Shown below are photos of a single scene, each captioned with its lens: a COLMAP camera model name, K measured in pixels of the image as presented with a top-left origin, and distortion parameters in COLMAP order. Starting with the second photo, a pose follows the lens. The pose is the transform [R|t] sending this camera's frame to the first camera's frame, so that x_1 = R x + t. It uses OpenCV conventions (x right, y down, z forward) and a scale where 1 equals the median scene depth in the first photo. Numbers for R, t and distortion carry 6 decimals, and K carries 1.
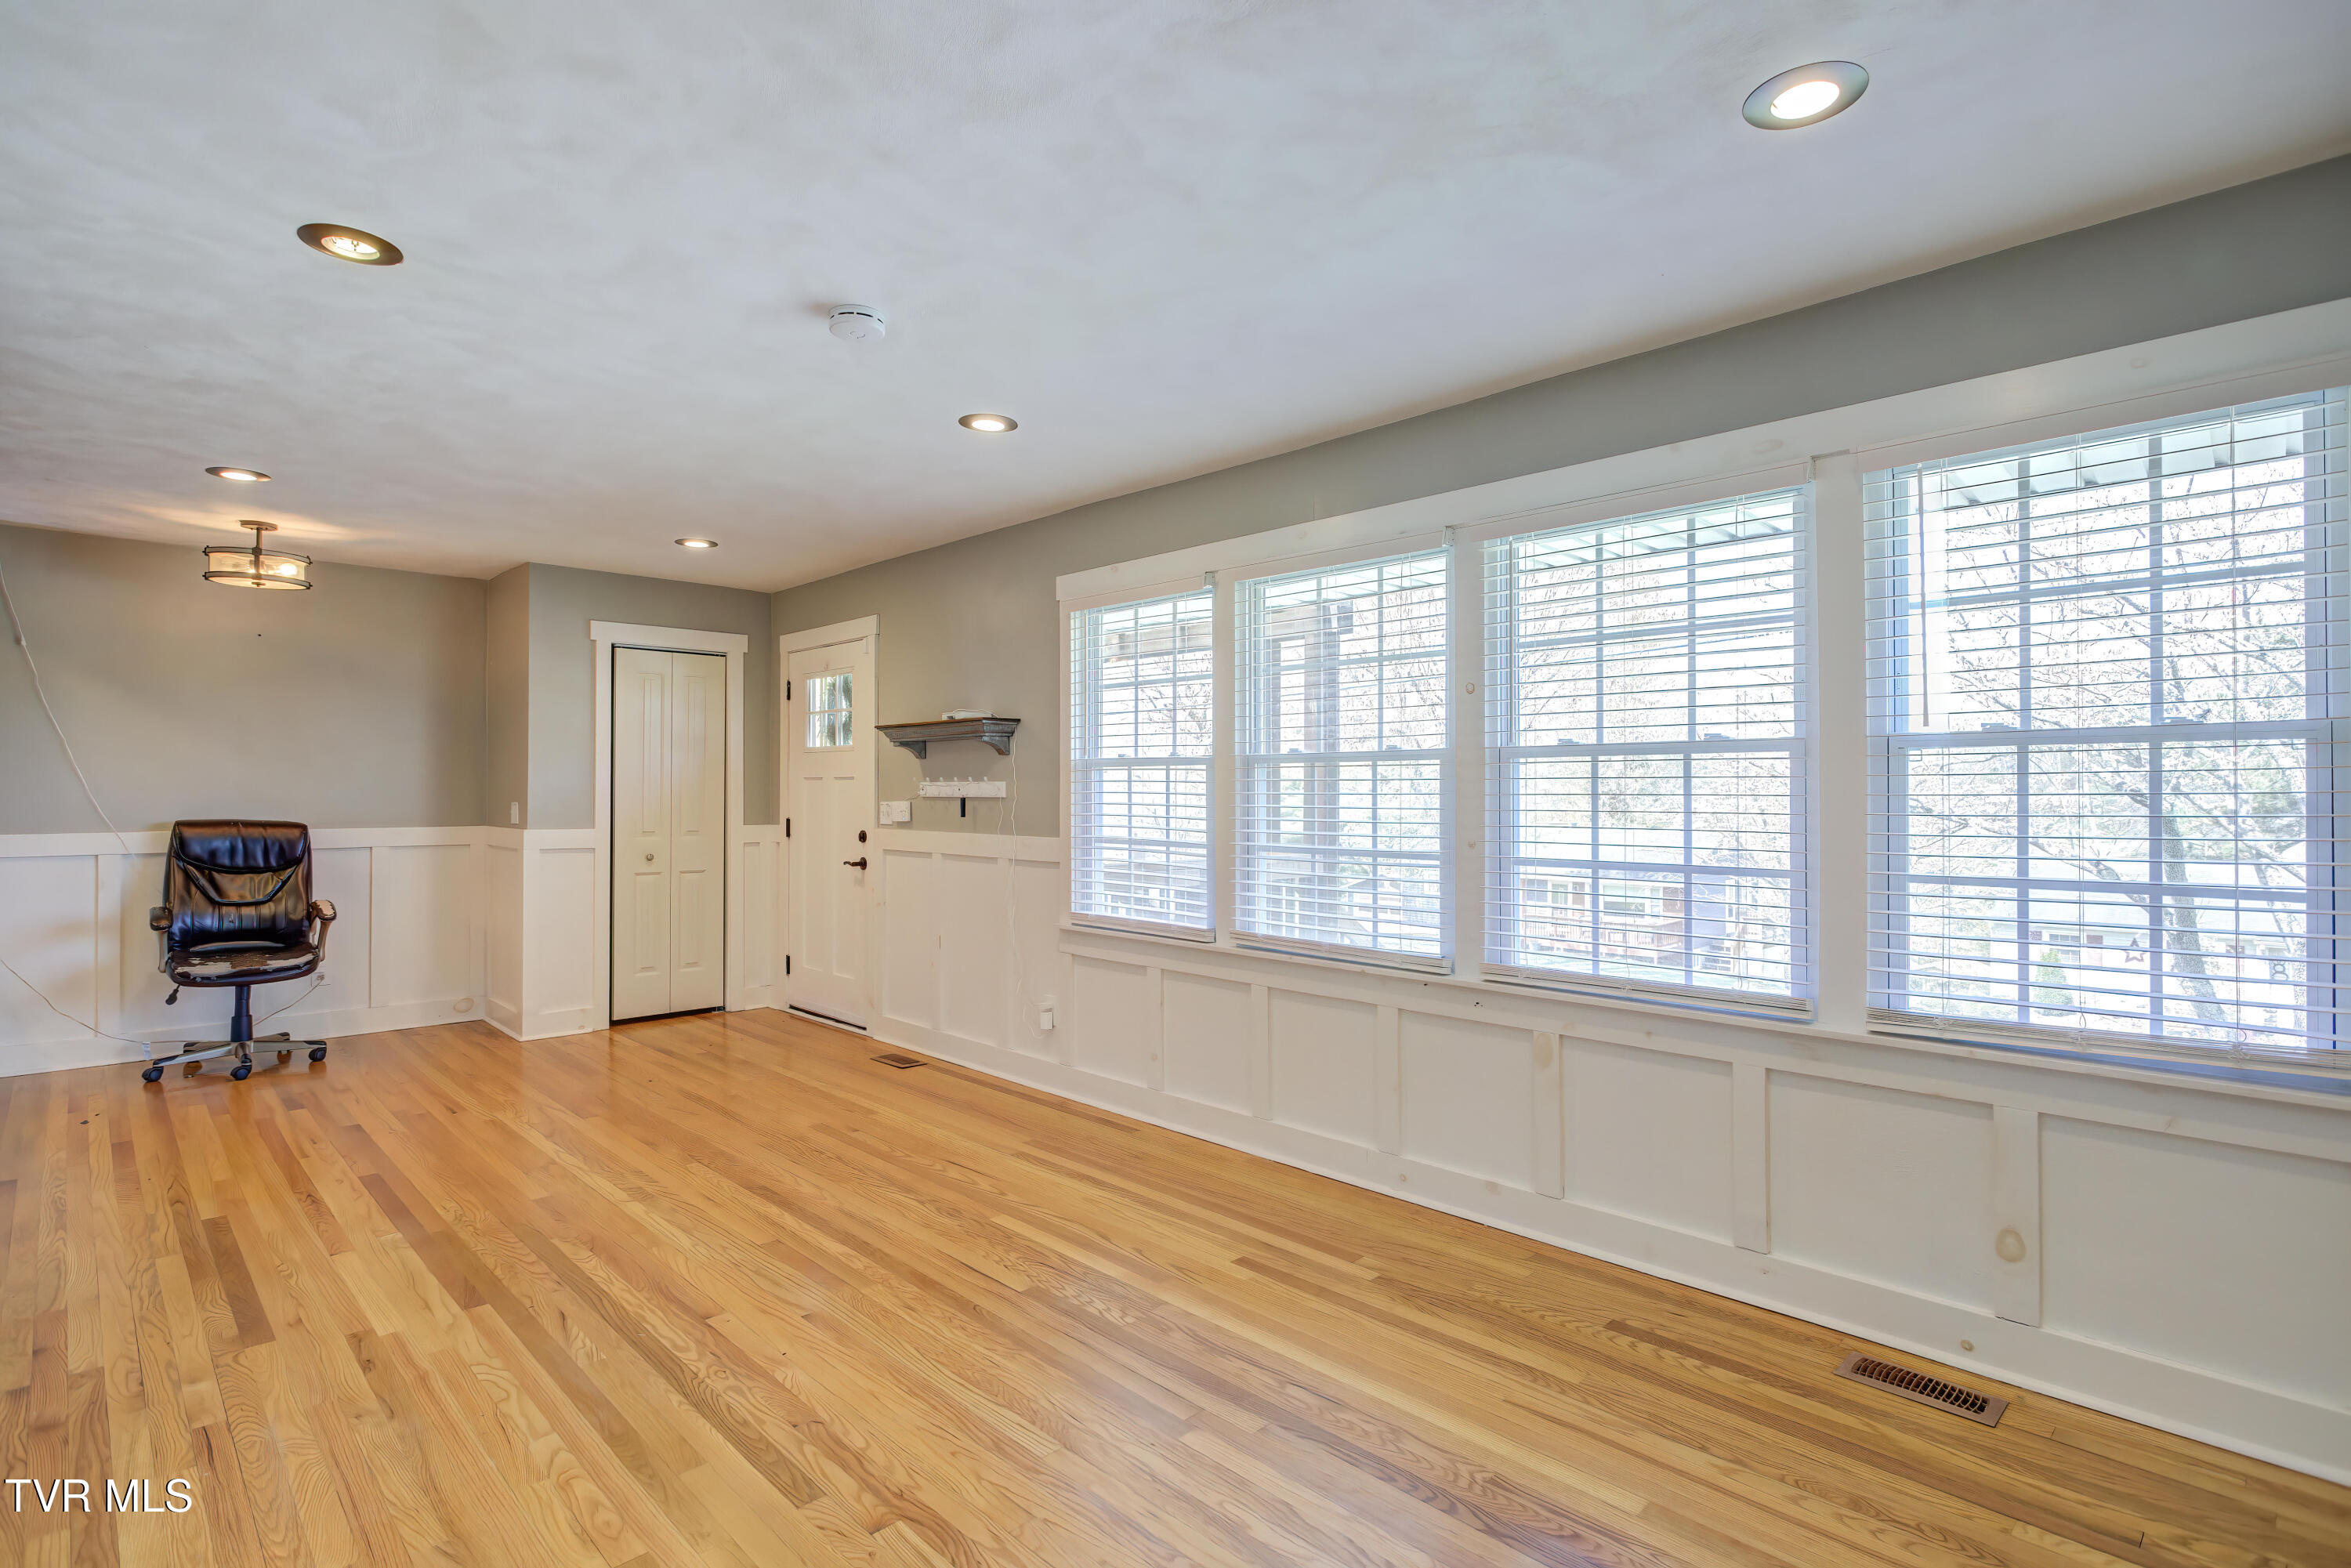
lens RADIAL K [[1151.5, 0, 1175.5], [0, 1151.5, 784.0], [0, 0, 1]] dist [0.001187, -0.001560]
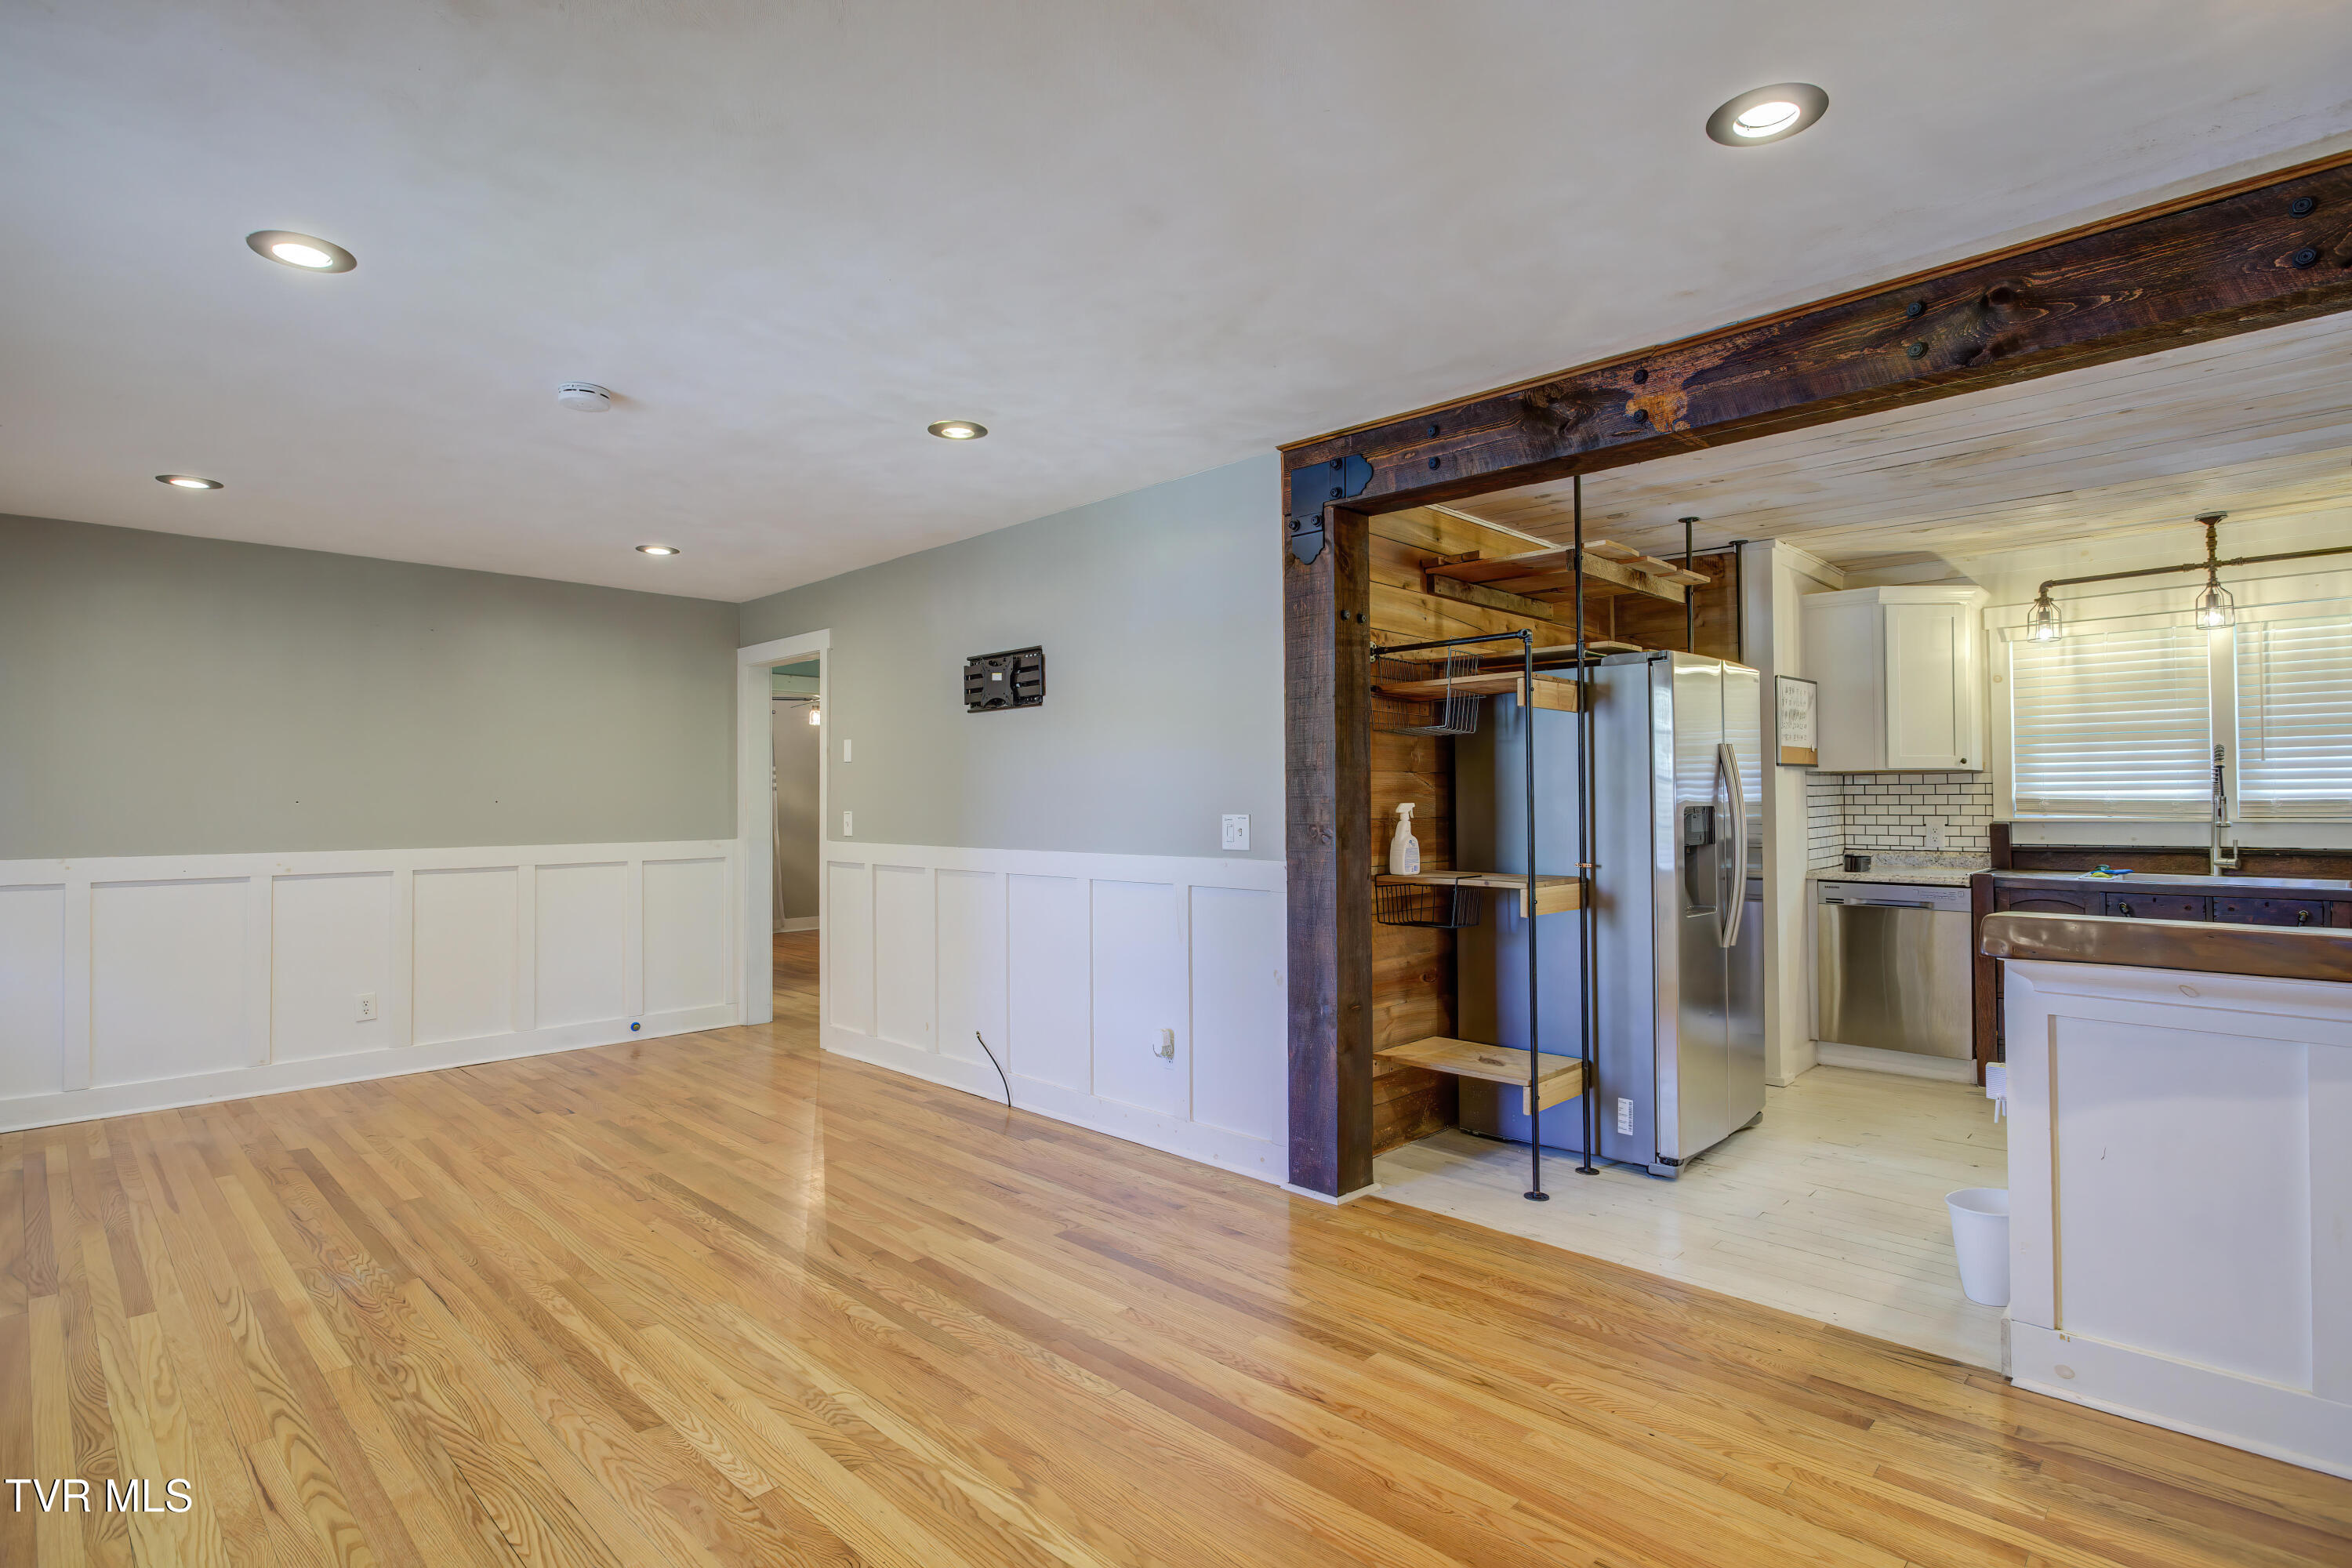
lens RADIAL K [[1149.1, 0, 1176.0], [0, 1149.1, 784.0], [0, 0, 1]] dist [-0.007620, 0.000196]
pose [[-0.999716, 0.006295, -0.022986, -0.658529], [0.006800, 0.999736, -0.021932, 0.011525], [0.022842, -0.022083, -0.999495, 1.687561]]
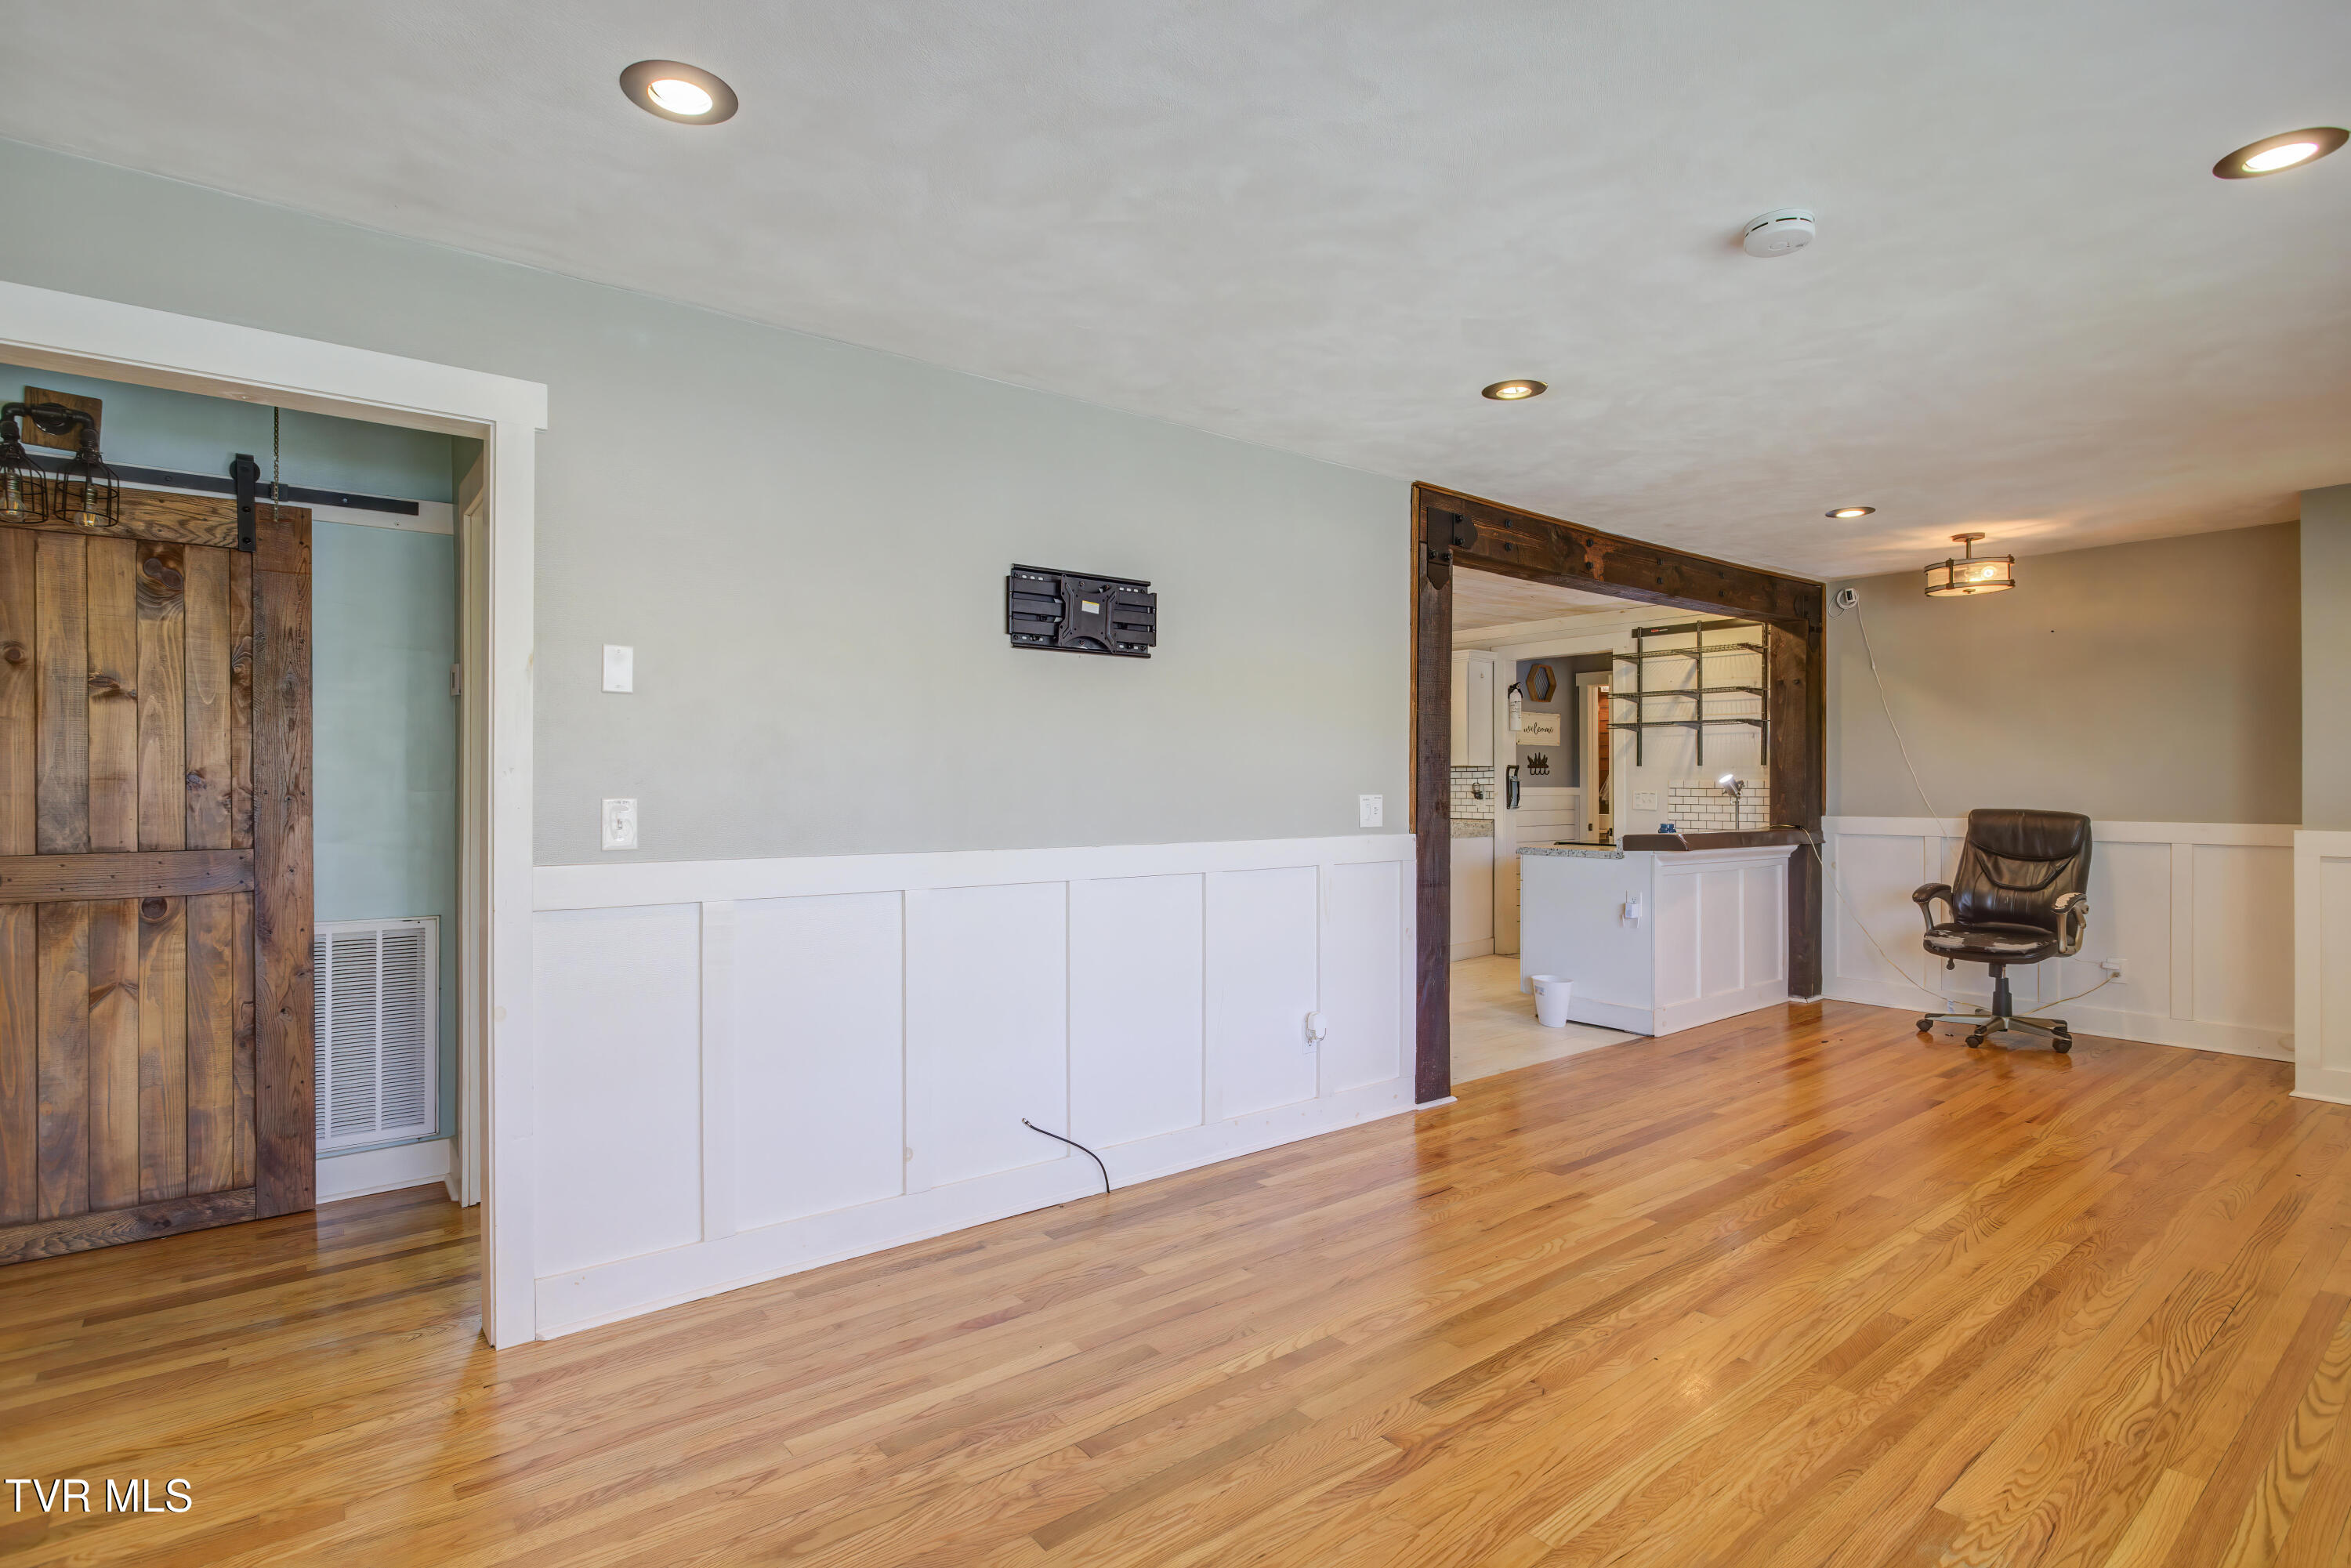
lens RADIAL K [[1151.5, 0, 1175.5], [0, 1151.5, 784.0], [0, 0, 1]] dist [0.001187, -0.001560]
pose [[-0.097253, 0.001308, -0.995259, 0.484171], [0.005422, 0.999985, 0.000785, 0.003583], [0.995245, -0.005320, -0.097259, 0.499730]]
